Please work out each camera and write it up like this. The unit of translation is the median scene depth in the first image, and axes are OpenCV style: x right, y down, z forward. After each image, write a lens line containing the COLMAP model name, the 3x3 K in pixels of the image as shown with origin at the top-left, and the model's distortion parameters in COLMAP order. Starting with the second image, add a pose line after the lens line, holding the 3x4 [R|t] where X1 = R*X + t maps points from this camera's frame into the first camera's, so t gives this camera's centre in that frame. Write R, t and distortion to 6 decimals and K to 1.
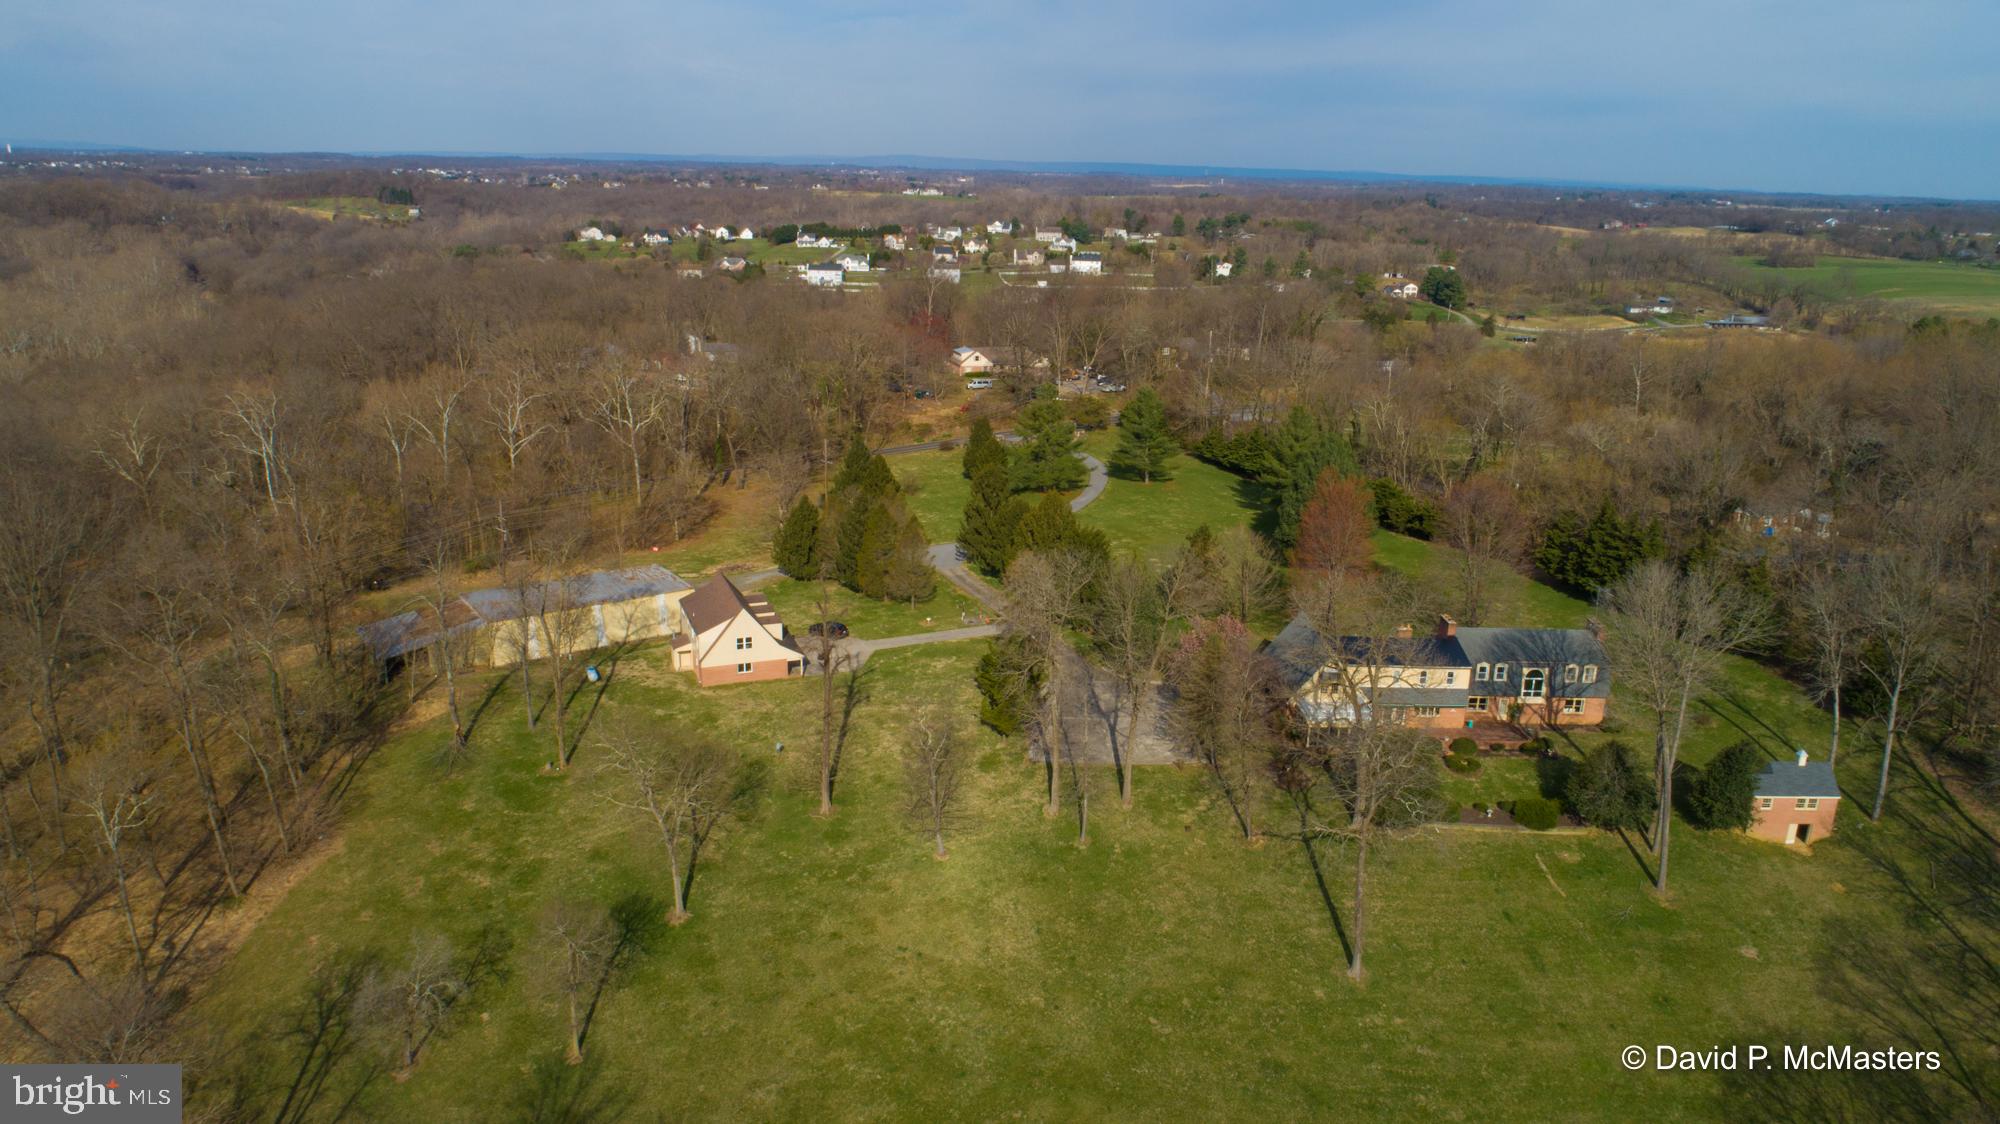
lens RADIAL K [[1341.5, 0, 989.9], [0, 1341.5, 558.6], [0, 0, 1]] dist [-0.006249, -0.008636]
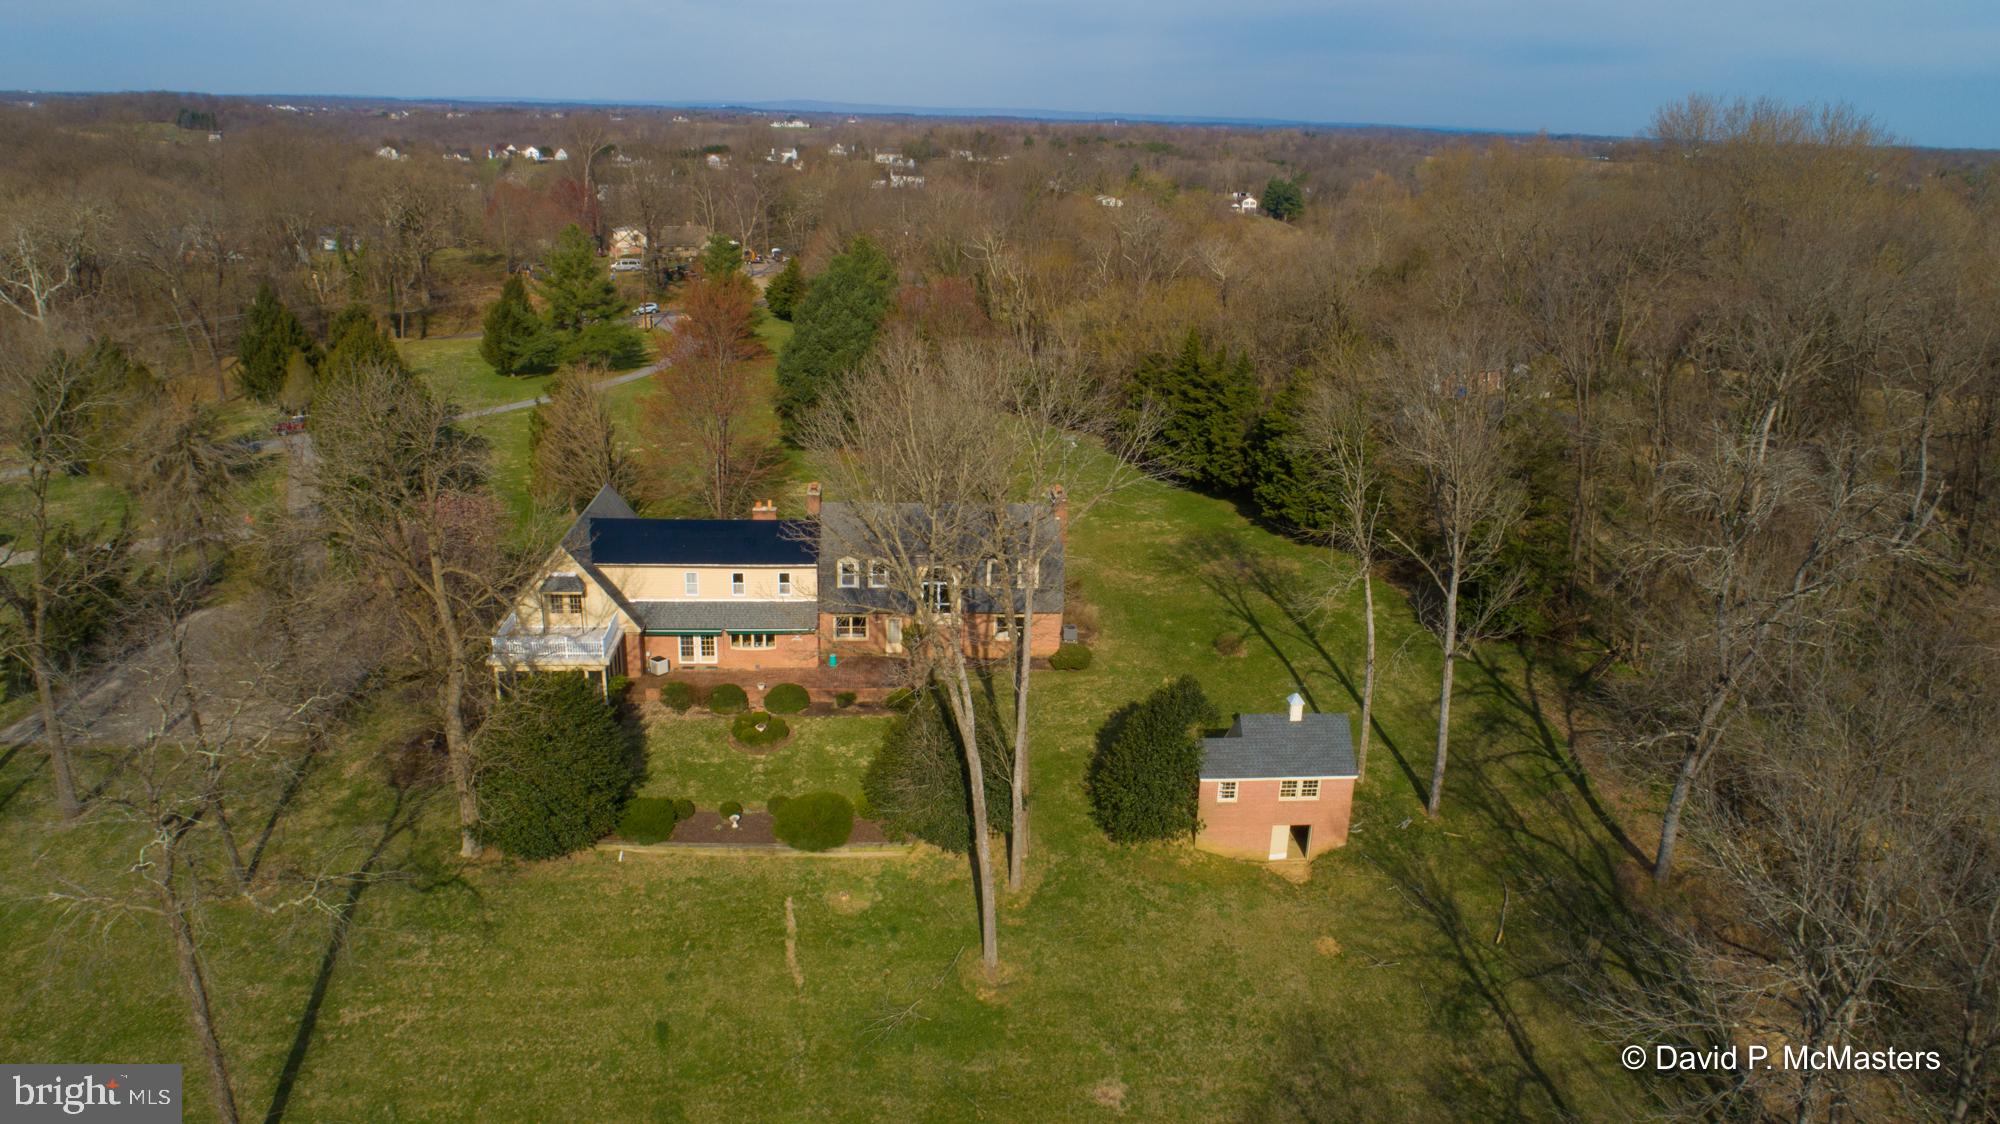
lens RADIAL K [[1341.5, 0, 997.6], [0, 1341.5, 566.7], [0, 0, 1]] dist [-0.006249, -0.008636]
pose [[0.997563, -0.017284, 0.067603, 0.446099], [0.014544, 0.999061, 0.040812, 0.065868], [-0.068245, -0.039730, 0.996877, 0.453439]]
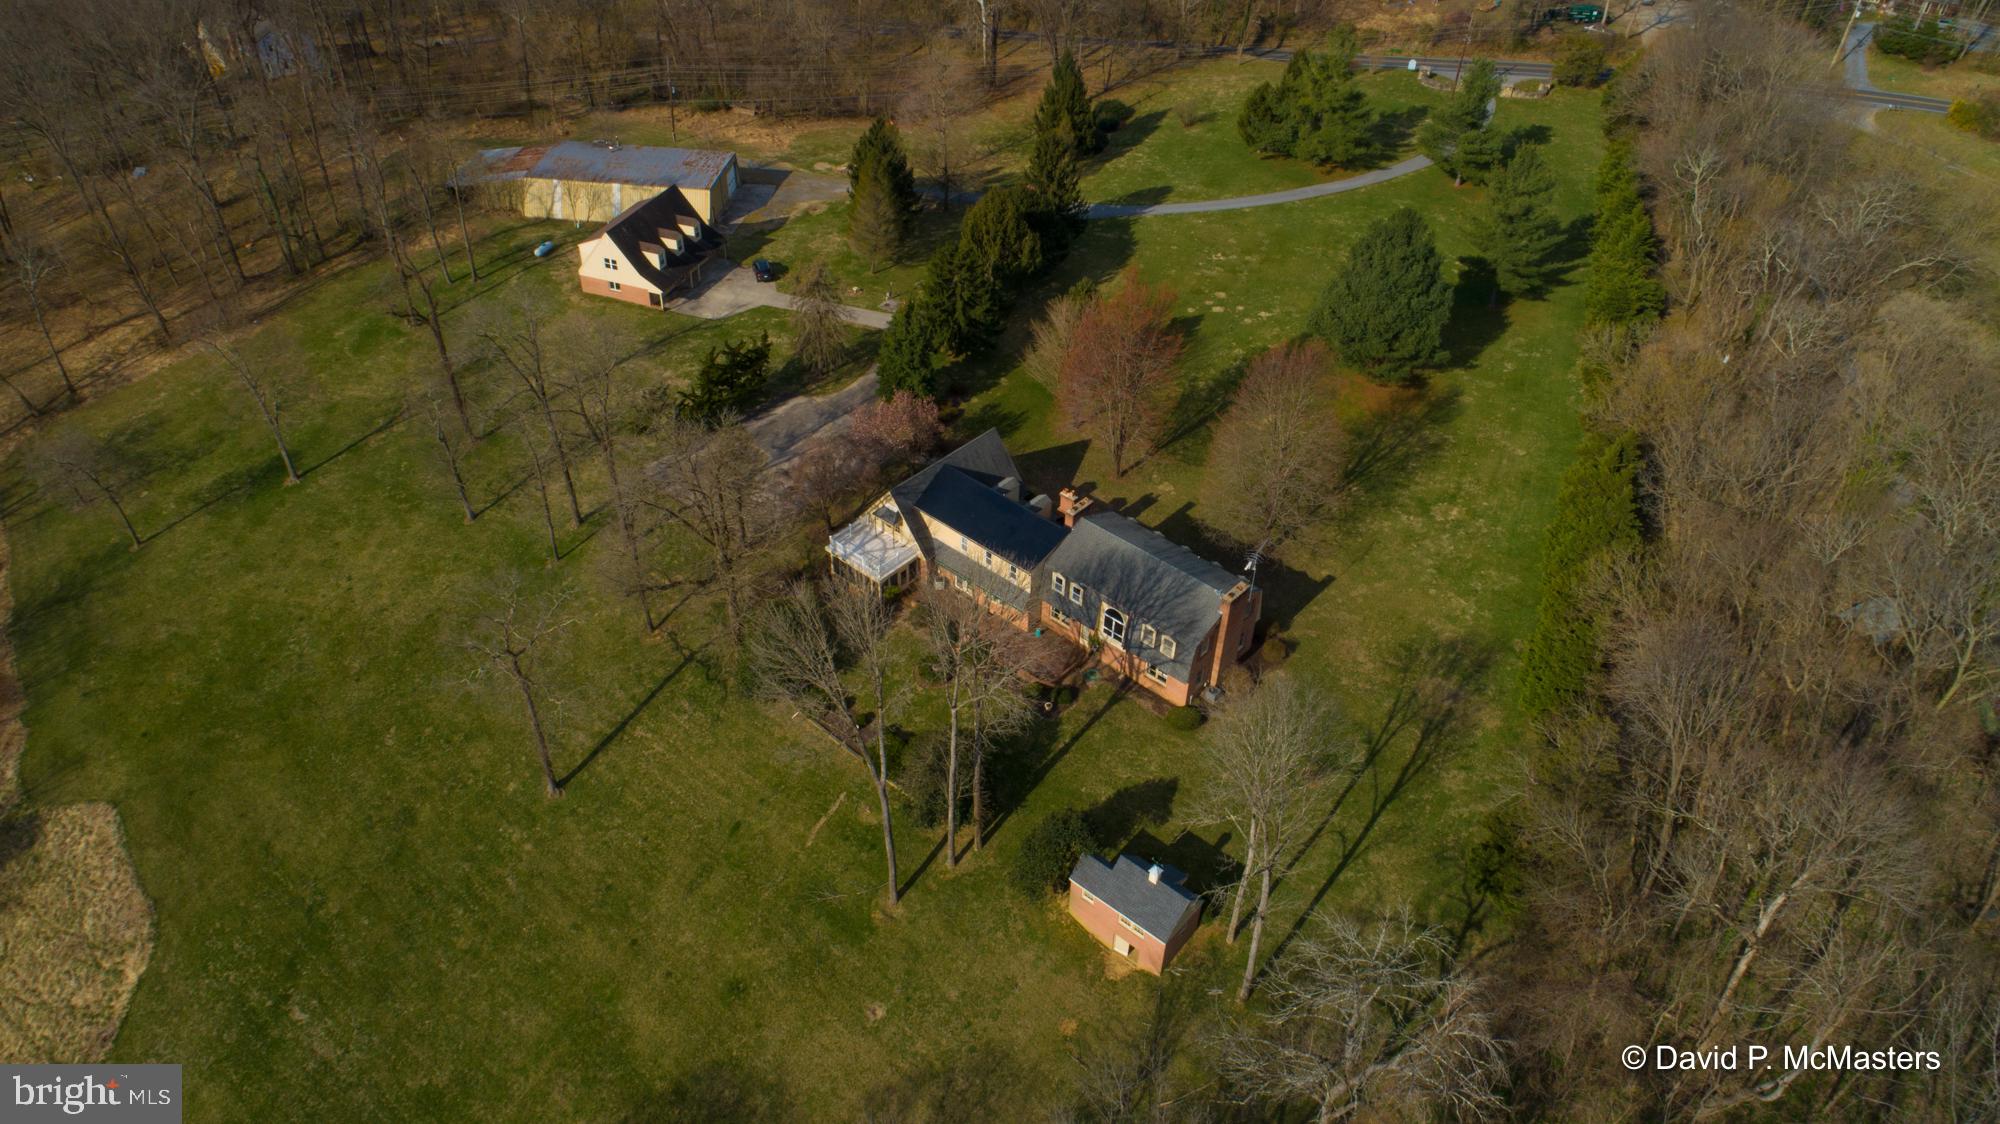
lens RADIAL K [[1341.5, 0, 993.4], [0, 1341.5, 566.6], [0, 0, 1]] dist [-0.006249, -0.008636]
pose [[0.744067, 0.419148, -0.520268, 0.850203], [-0.197430, 0.881889, 0.428127, -0.293391], [0.638267, -0.215839, 0.738937, 0.438627]]
